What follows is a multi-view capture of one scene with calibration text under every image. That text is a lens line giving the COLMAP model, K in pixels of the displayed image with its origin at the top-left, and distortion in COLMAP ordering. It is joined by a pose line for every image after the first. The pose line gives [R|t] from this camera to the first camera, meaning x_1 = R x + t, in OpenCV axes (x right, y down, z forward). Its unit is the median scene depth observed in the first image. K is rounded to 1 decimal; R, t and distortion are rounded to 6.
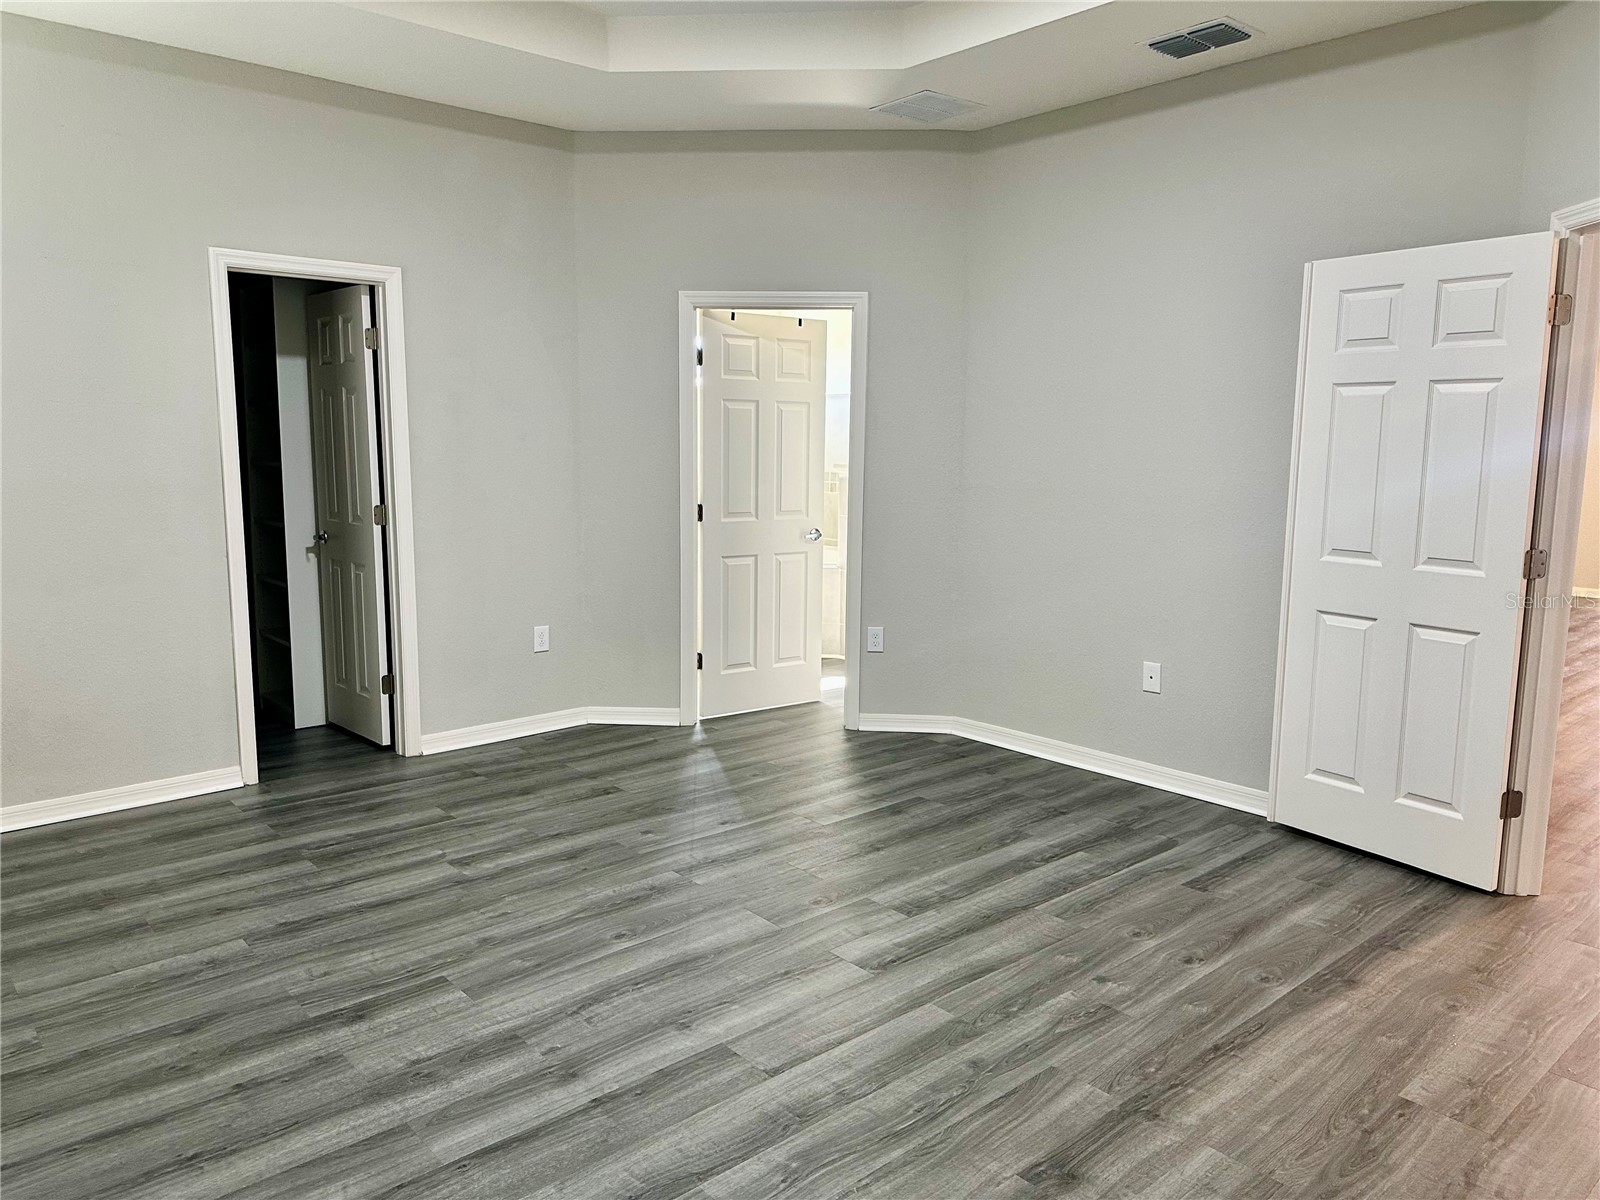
lens RADIAL K [[1142.3, 0, 795.6], [0, 1142.3, 591.1], [0, 0, 1]] dist [0.191543, -0.338622]
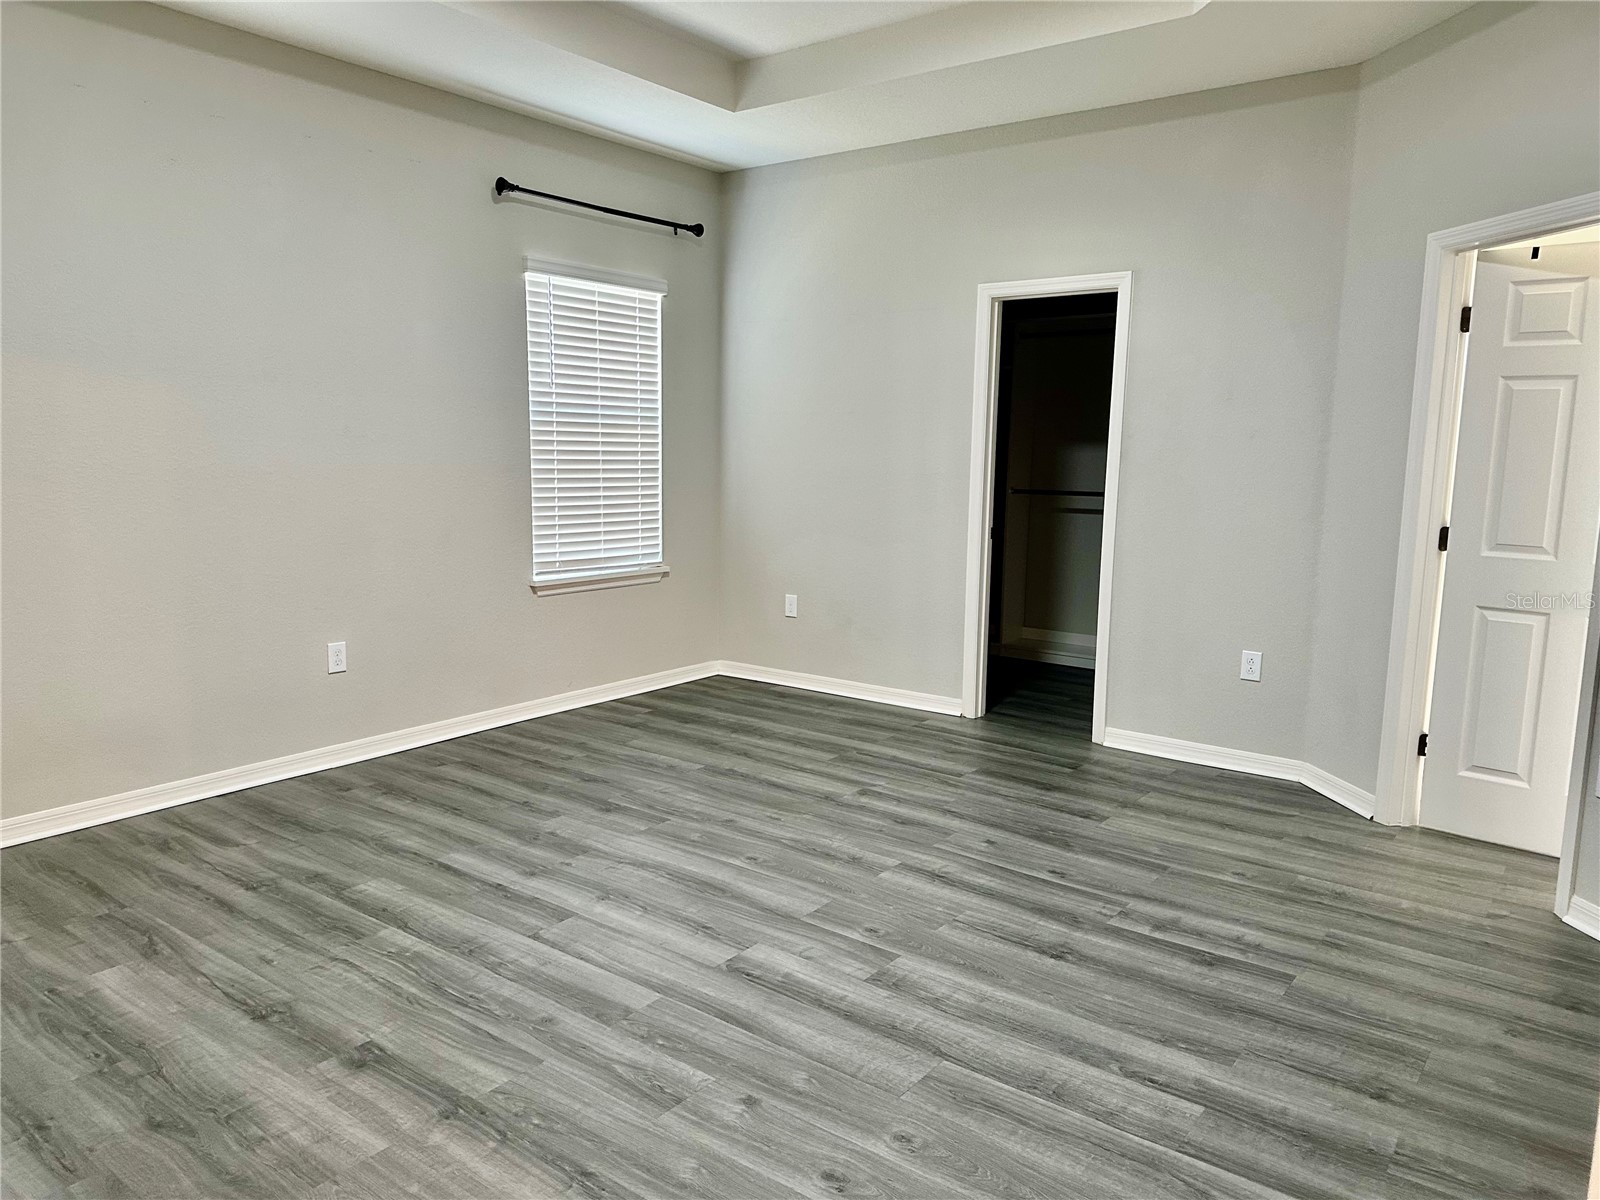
lens RADIAL K [[1144.4, 0, 800.0], [0, 1144.4, 600.0], [0, 0, 1]] dist [0.102221, -0.119361]
pose [[0.179354, 0.128887, -0.975305, 0.799007], [-0.149684, 0.983414, 0.102432, -0.065418], [0.972331, 0.127616, 0.195672, 0.684133]]
